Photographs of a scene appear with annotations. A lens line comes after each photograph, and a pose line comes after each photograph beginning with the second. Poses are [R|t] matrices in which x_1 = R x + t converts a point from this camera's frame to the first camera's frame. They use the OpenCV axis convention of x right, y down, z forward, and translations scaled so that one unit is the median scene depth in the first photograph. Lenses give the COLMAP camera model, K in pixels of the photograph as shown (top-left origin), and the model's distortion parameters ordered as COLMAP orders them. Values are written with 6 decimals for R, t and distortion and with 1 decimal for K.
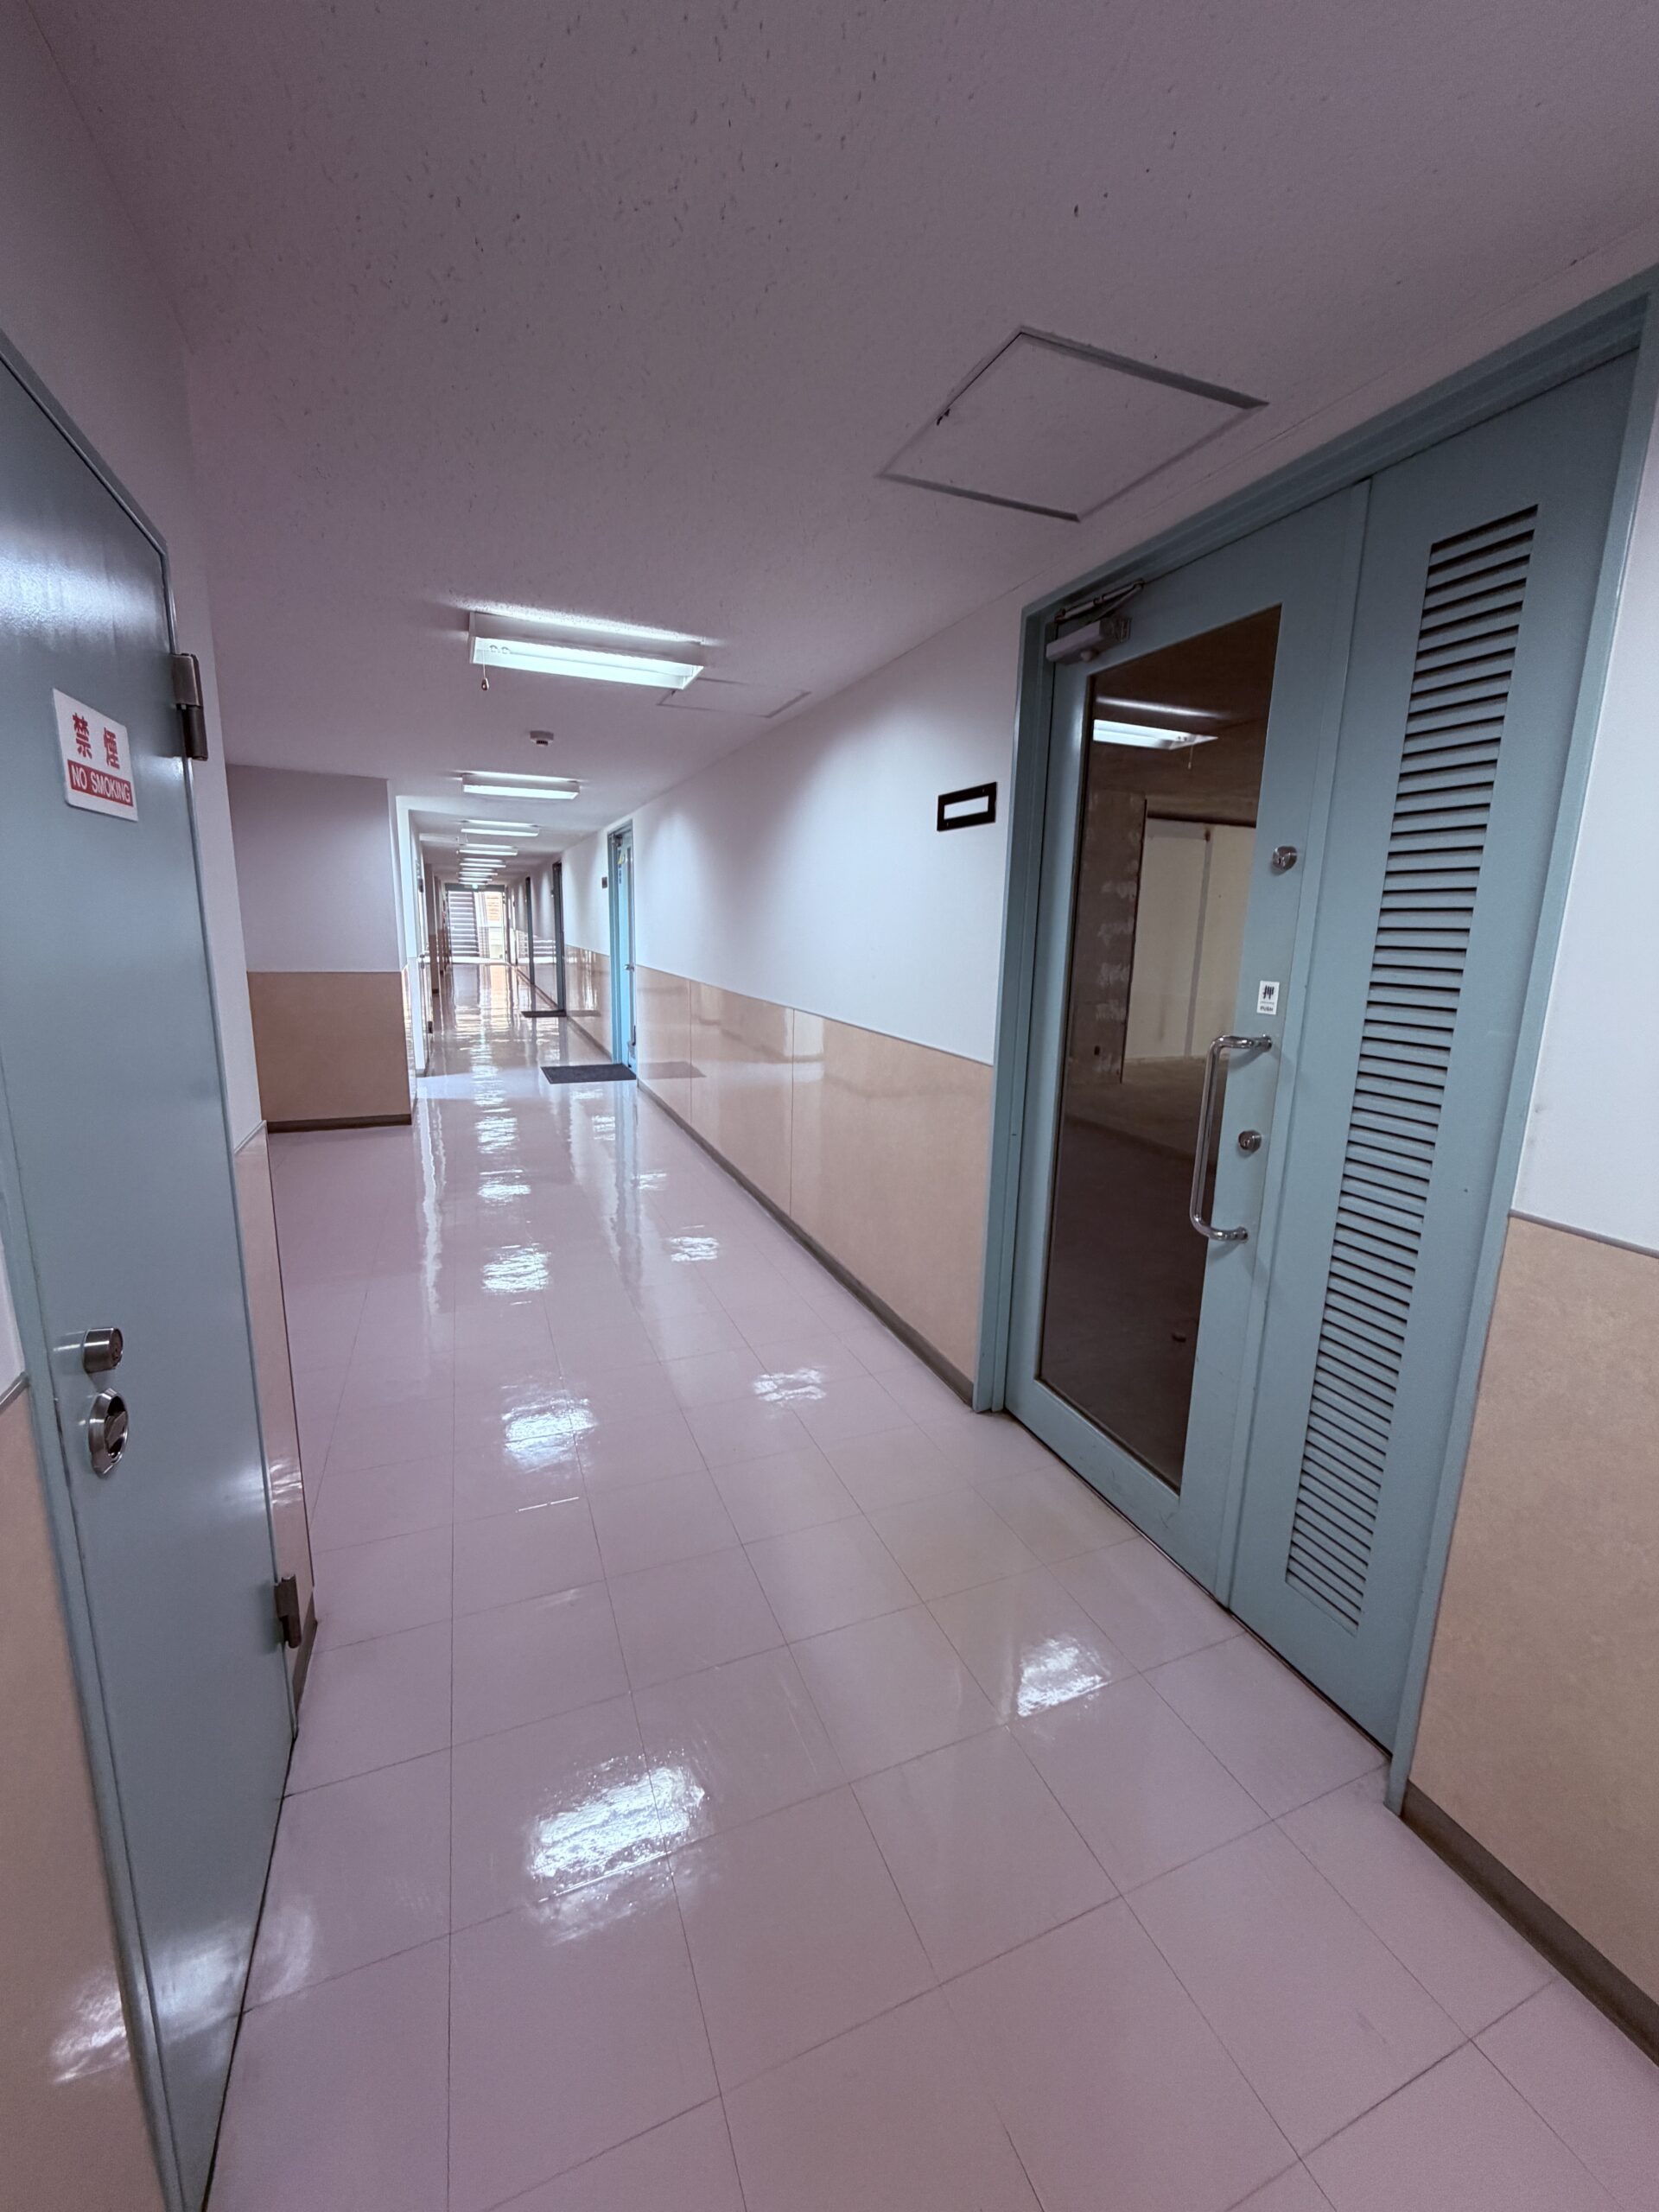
lens RADIAL K [[884.9, 0, 826.5], [0, 884.9, 1102.0], [0, 0, 1]] dist [-0.001866, -0.000070]
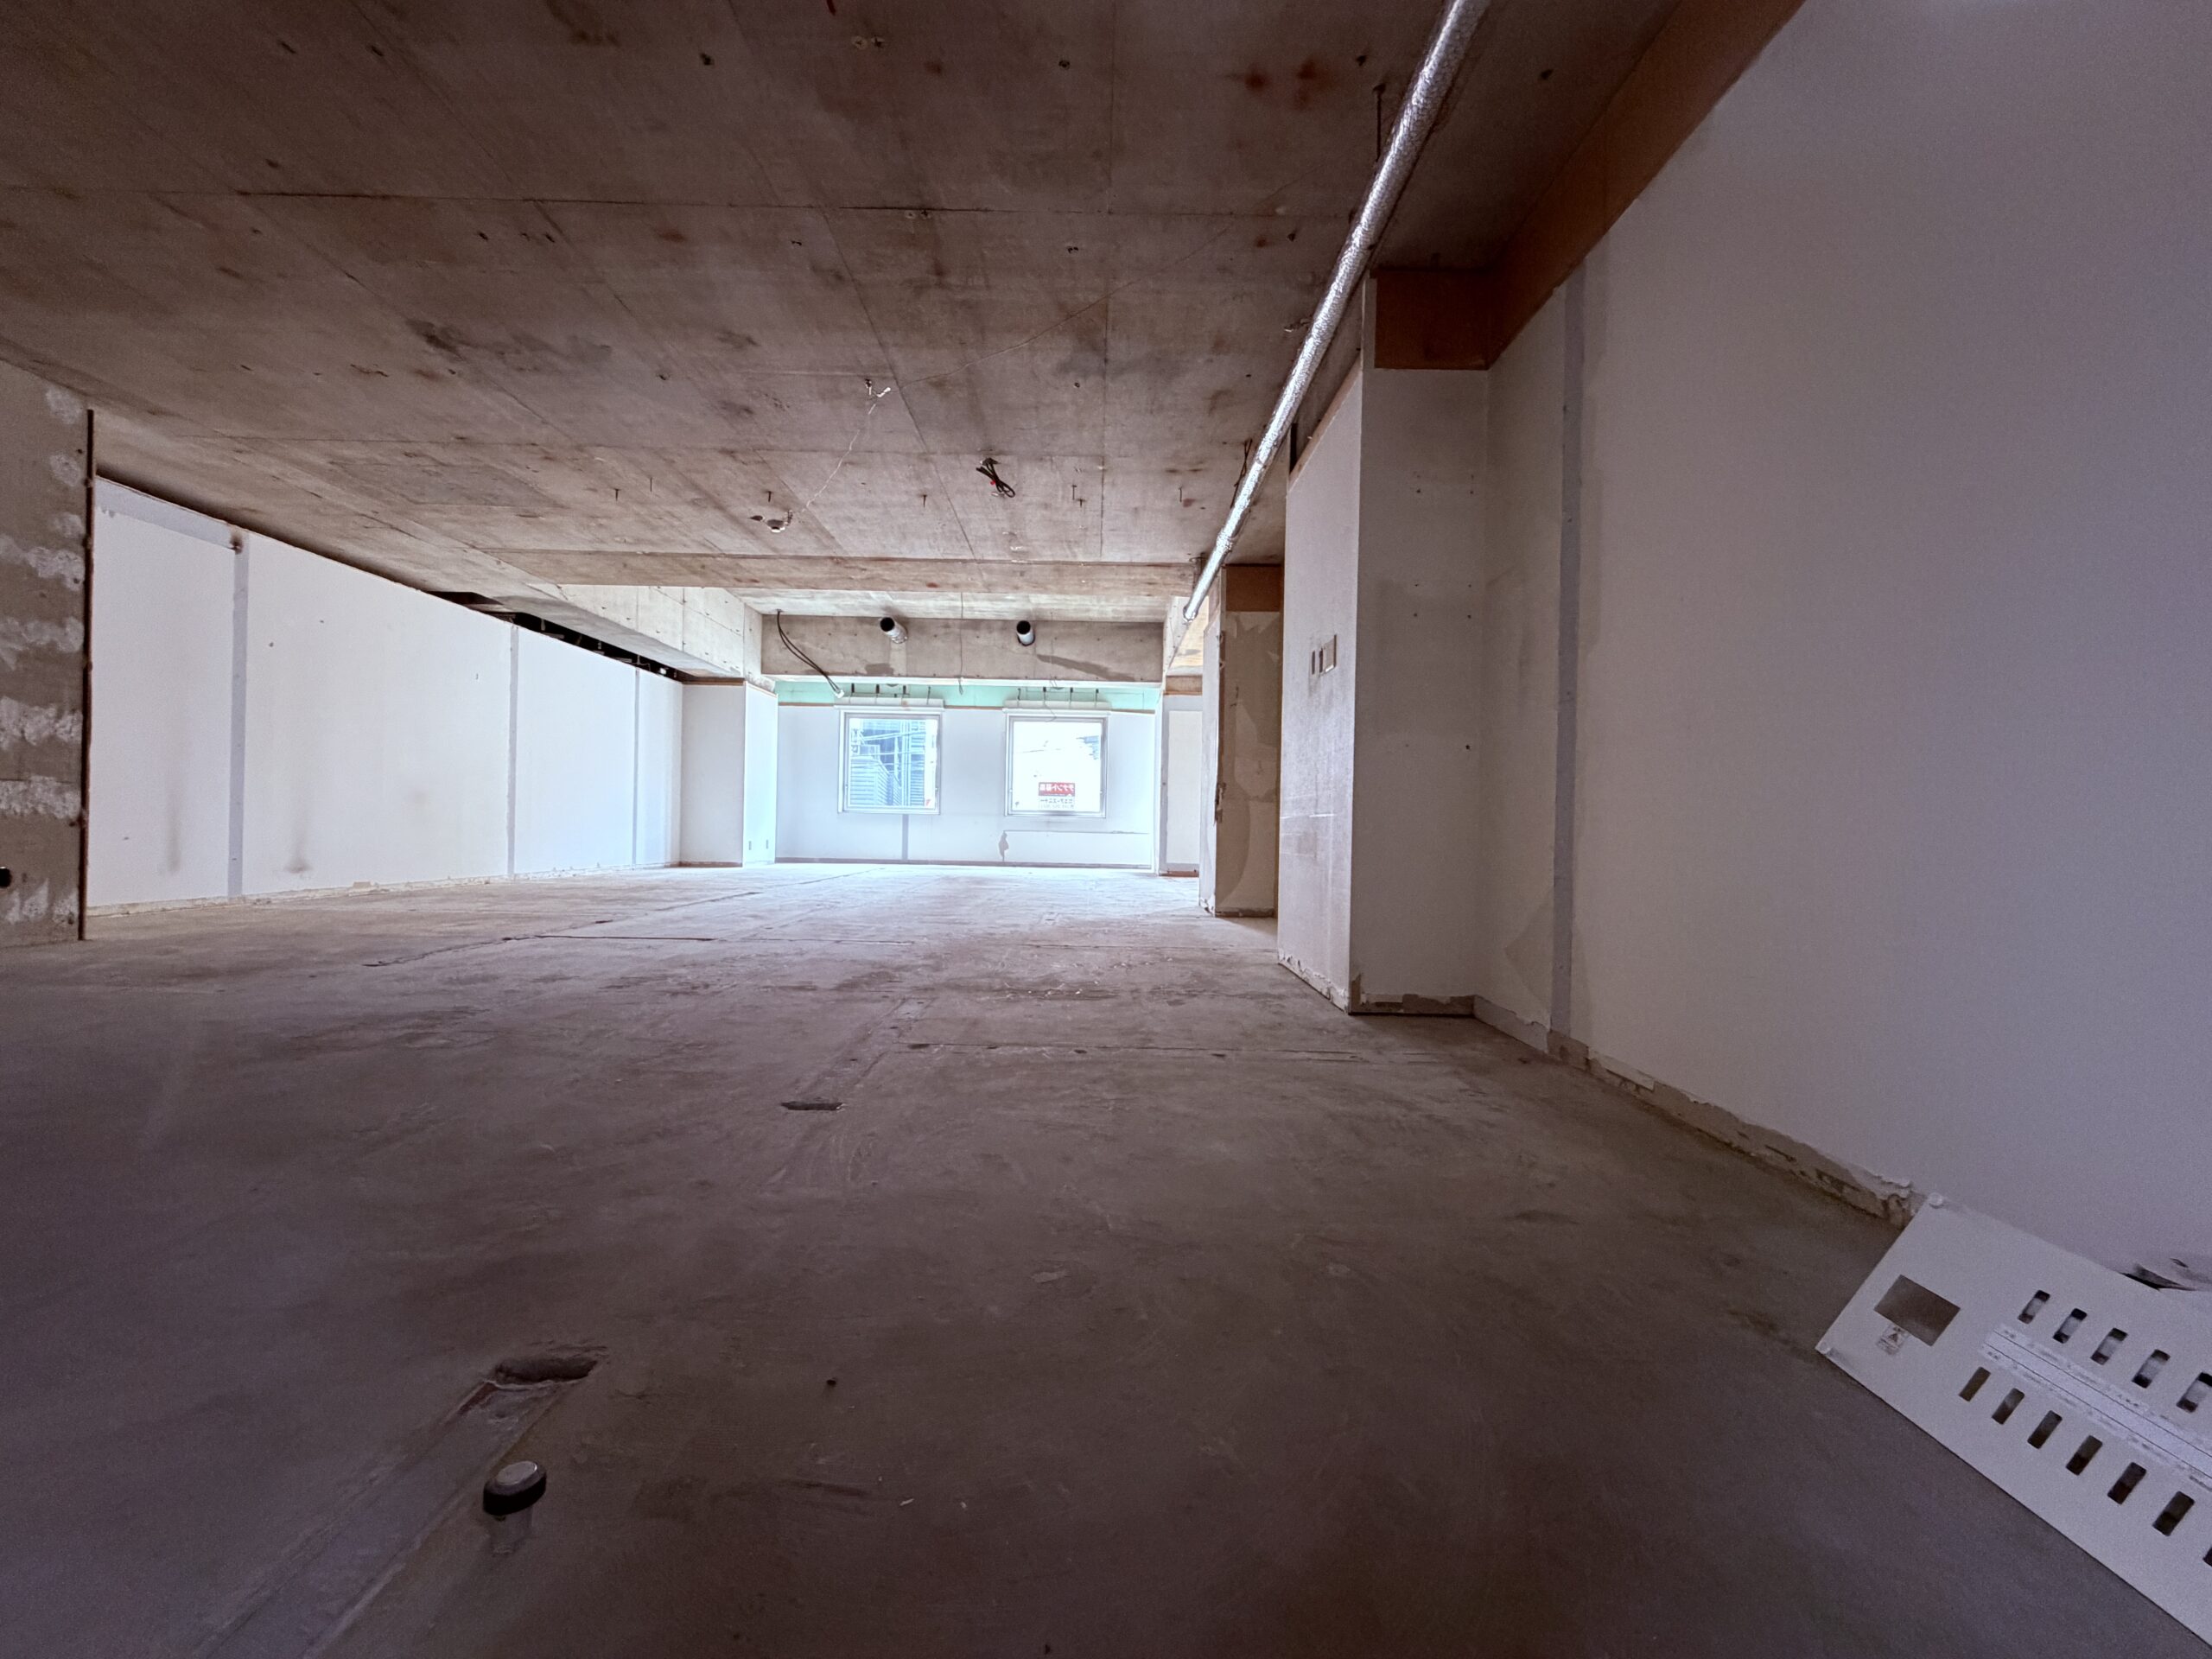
lens RADIAL K [[884.9, 0, 1104.6], [0, 884.9, 828.1], [0, 0, 1]] dist [-0.001866, -0.000070]
pose [[0.378023, -0.016917, 0.925642, 0.088273], [0.176484, 0.982815, -0.054112, 0.047877], [-0.908819, 0.183816, 0.374512, 0.270408]]
